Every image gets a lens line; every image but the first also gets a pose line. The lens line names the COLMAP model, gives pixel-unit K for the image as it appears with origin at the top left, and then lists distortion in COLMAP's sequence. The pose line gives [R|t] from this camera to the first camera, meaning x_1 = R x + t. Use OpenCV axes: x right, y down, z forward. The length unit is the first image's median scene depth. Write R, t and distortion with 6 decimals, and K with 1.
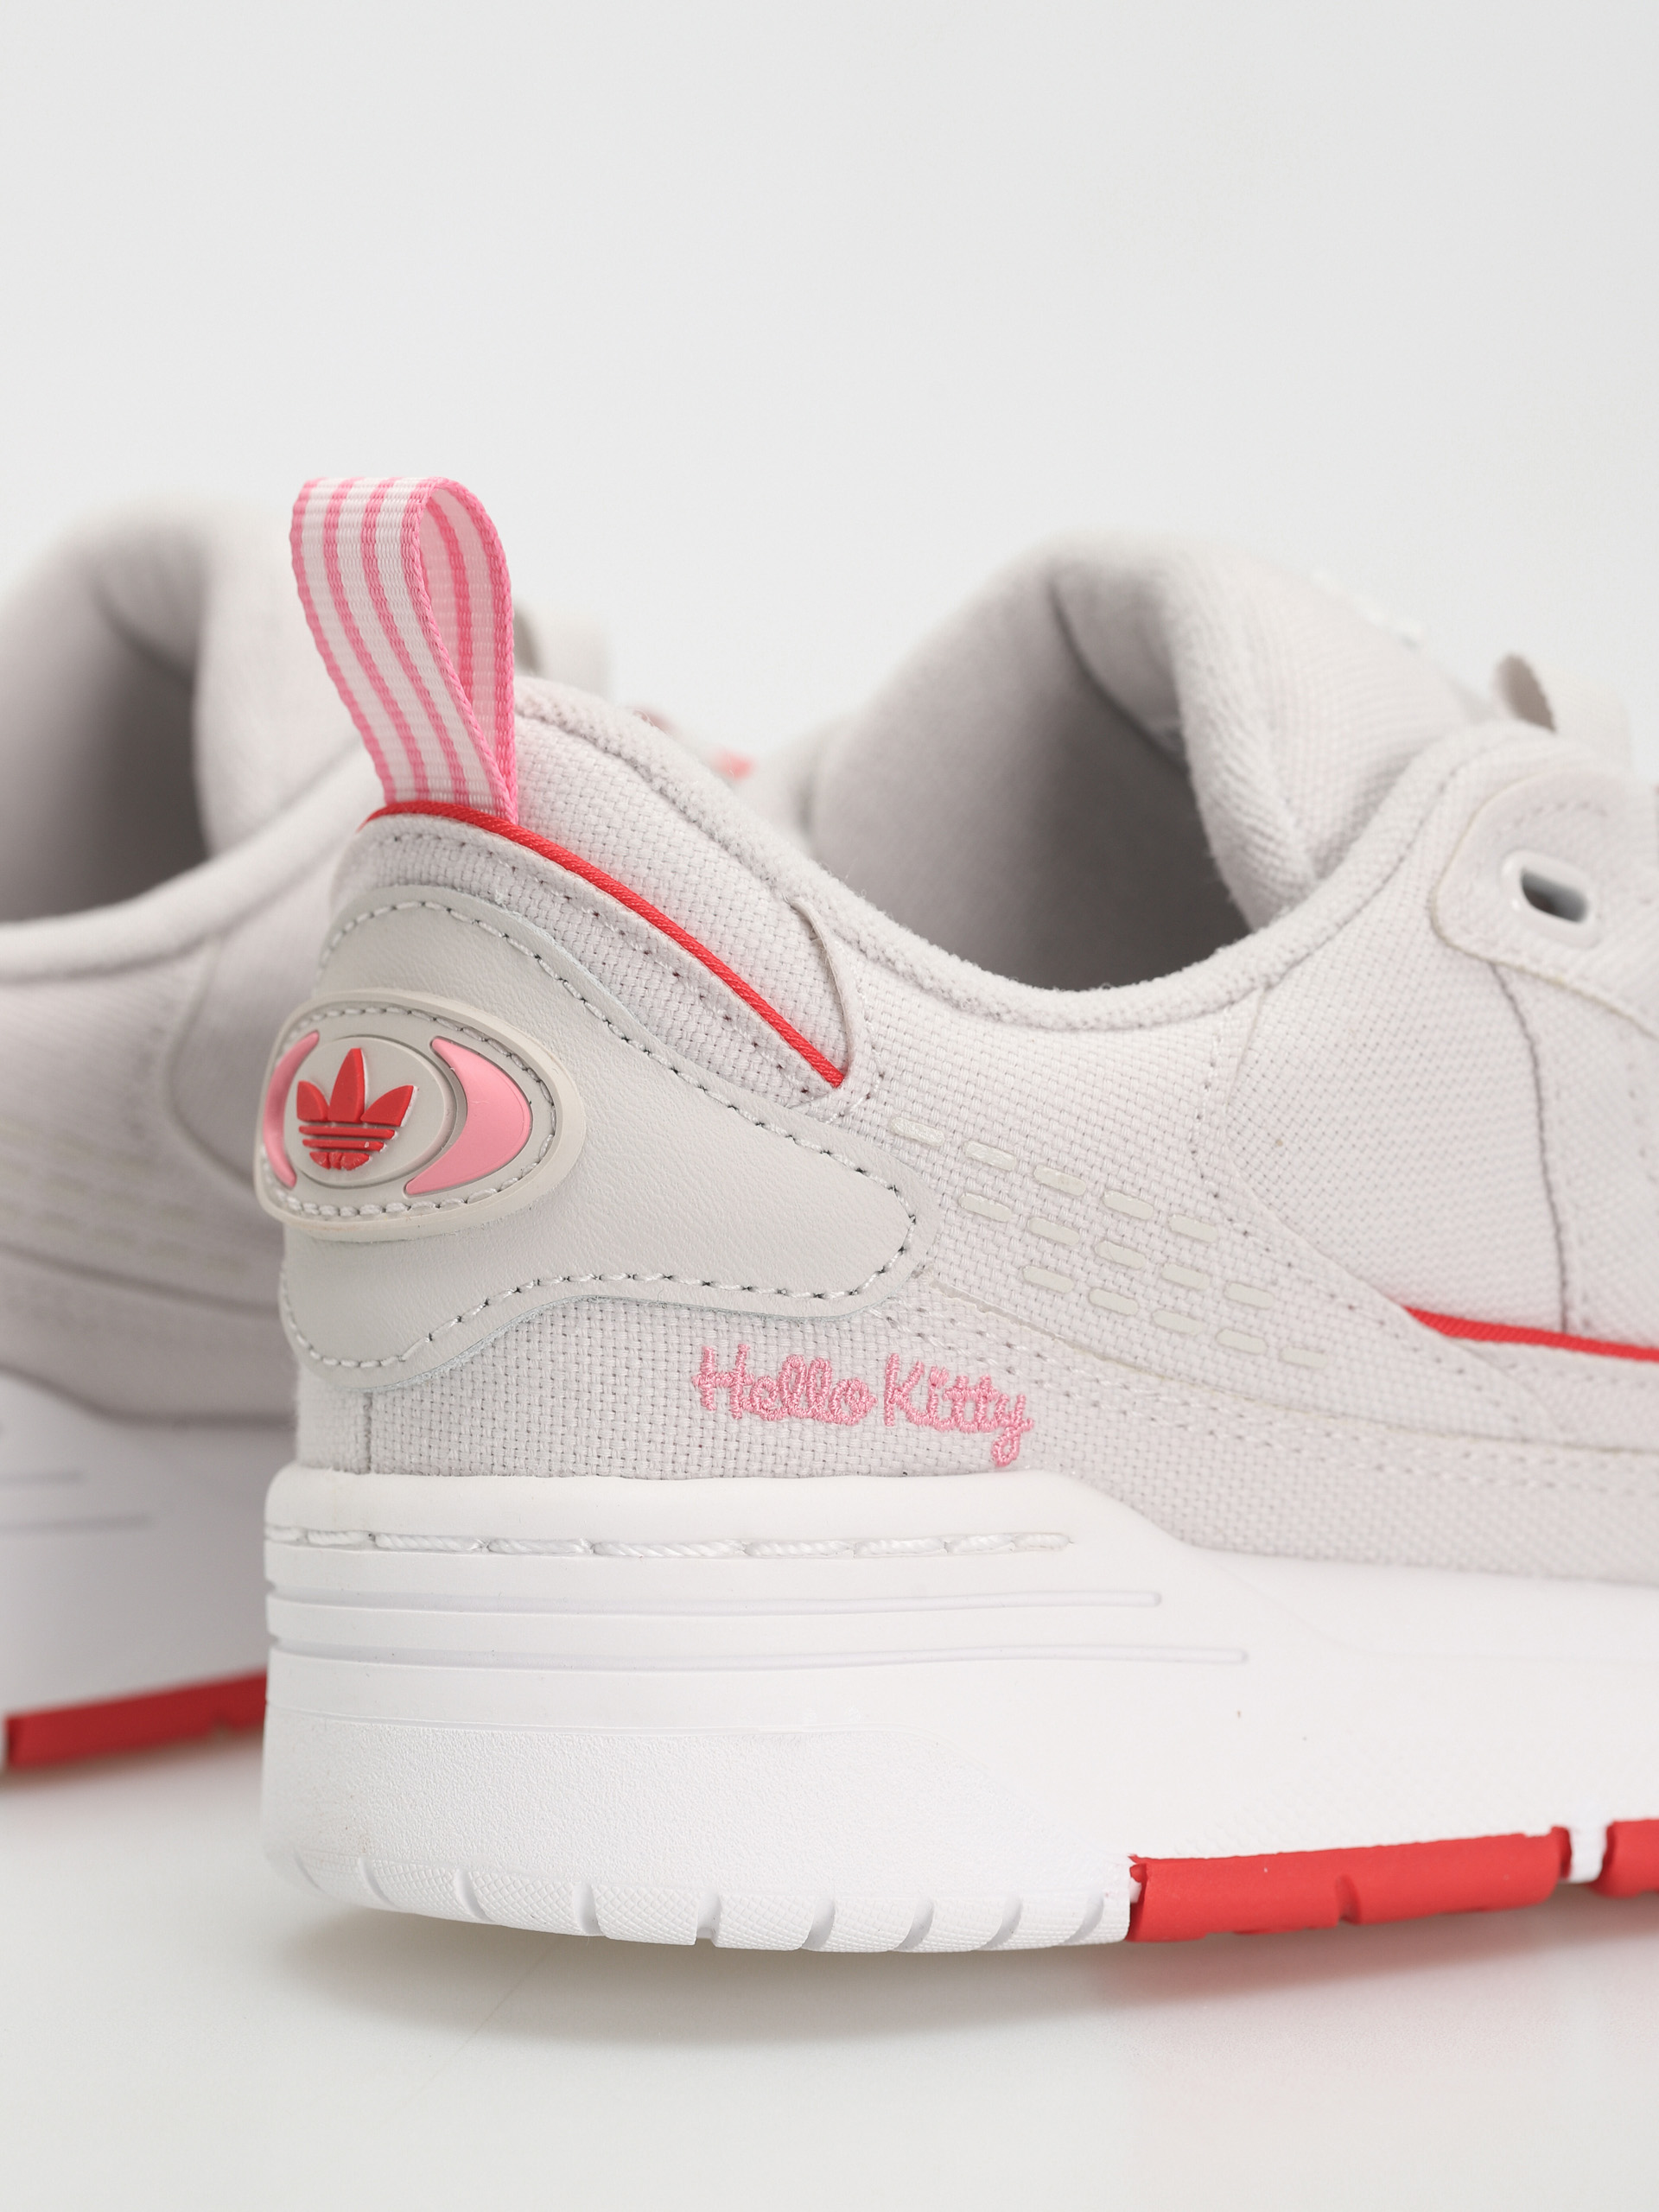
lens RADIAL K [[7230.3, 0, 829.5], [0, 7230.3, 1106.0], [0, 0, 1]] dist [-0.097402, 3.832538]
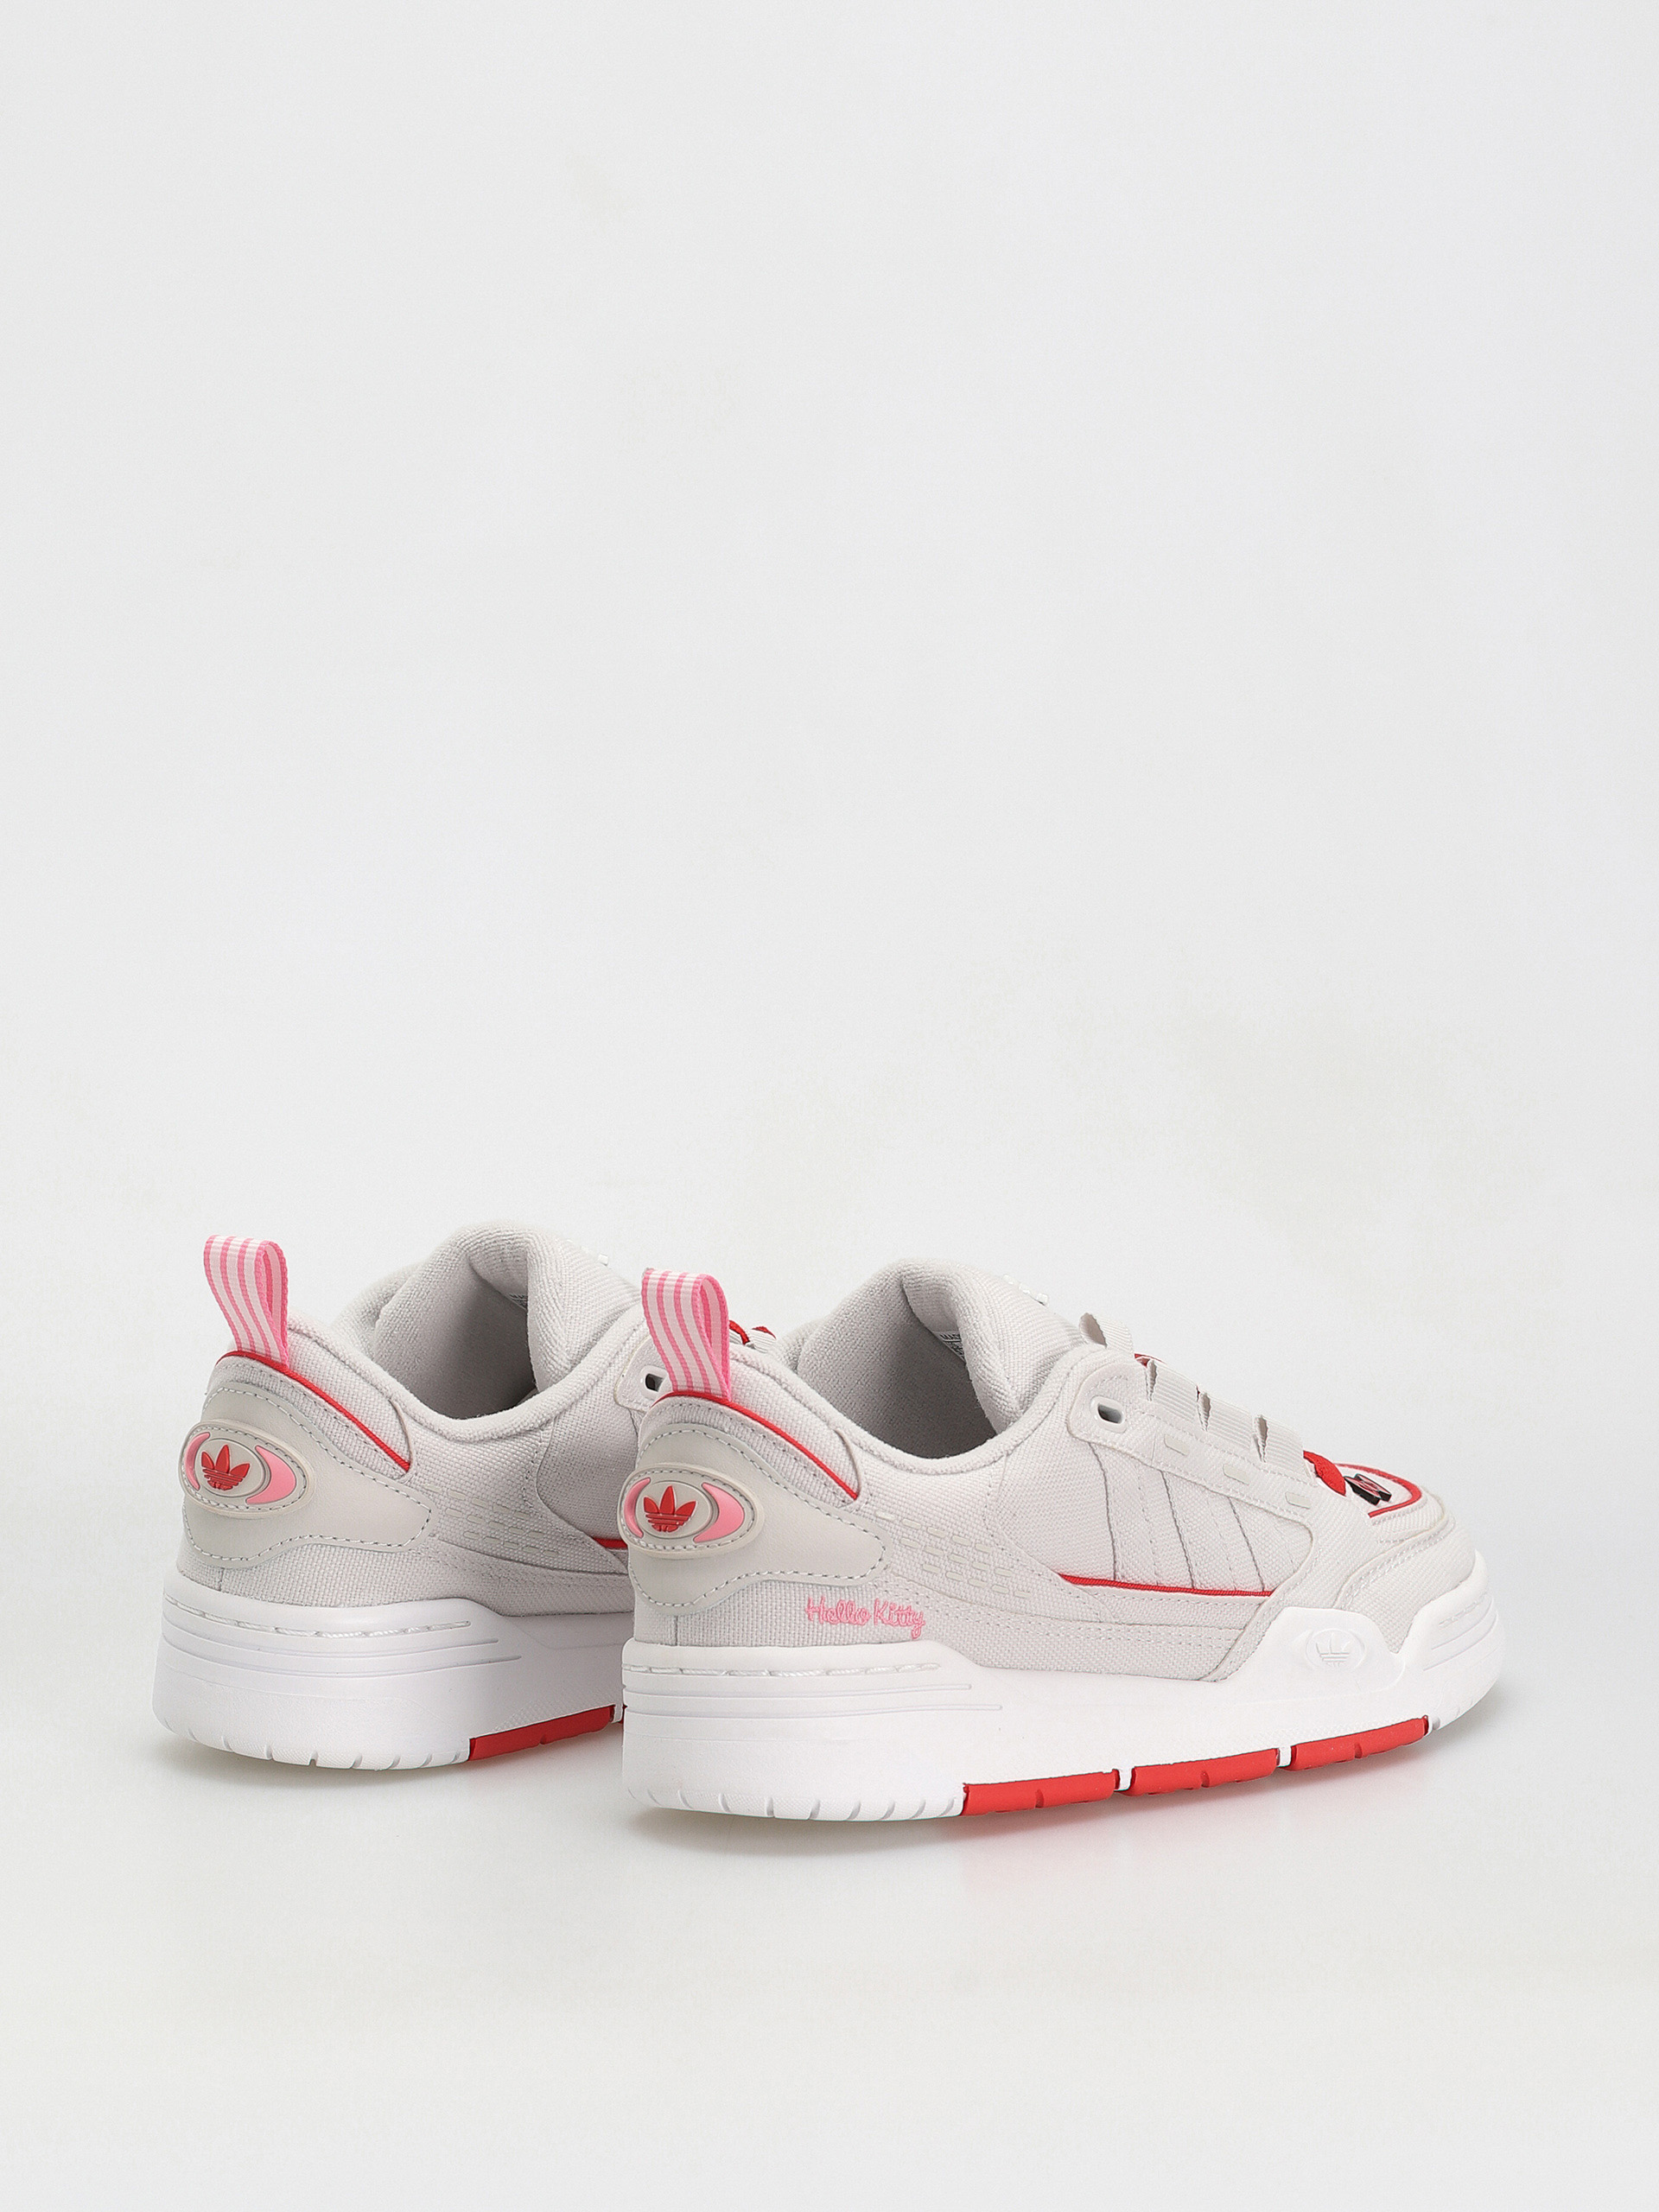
lens RADIAL K [[7230.3, 0, 829.5], [0, 7230.3, 1106.0], [0, 0, 1]] dist [-0.097402, 3.832538]
pose [[0.992765, -0.011988, 0.119471, -0.323217], [0.011832, 0.999928, 0.002022, -0.152390], [-0.119487, -0.000593, 0.992836, -1.644586]]
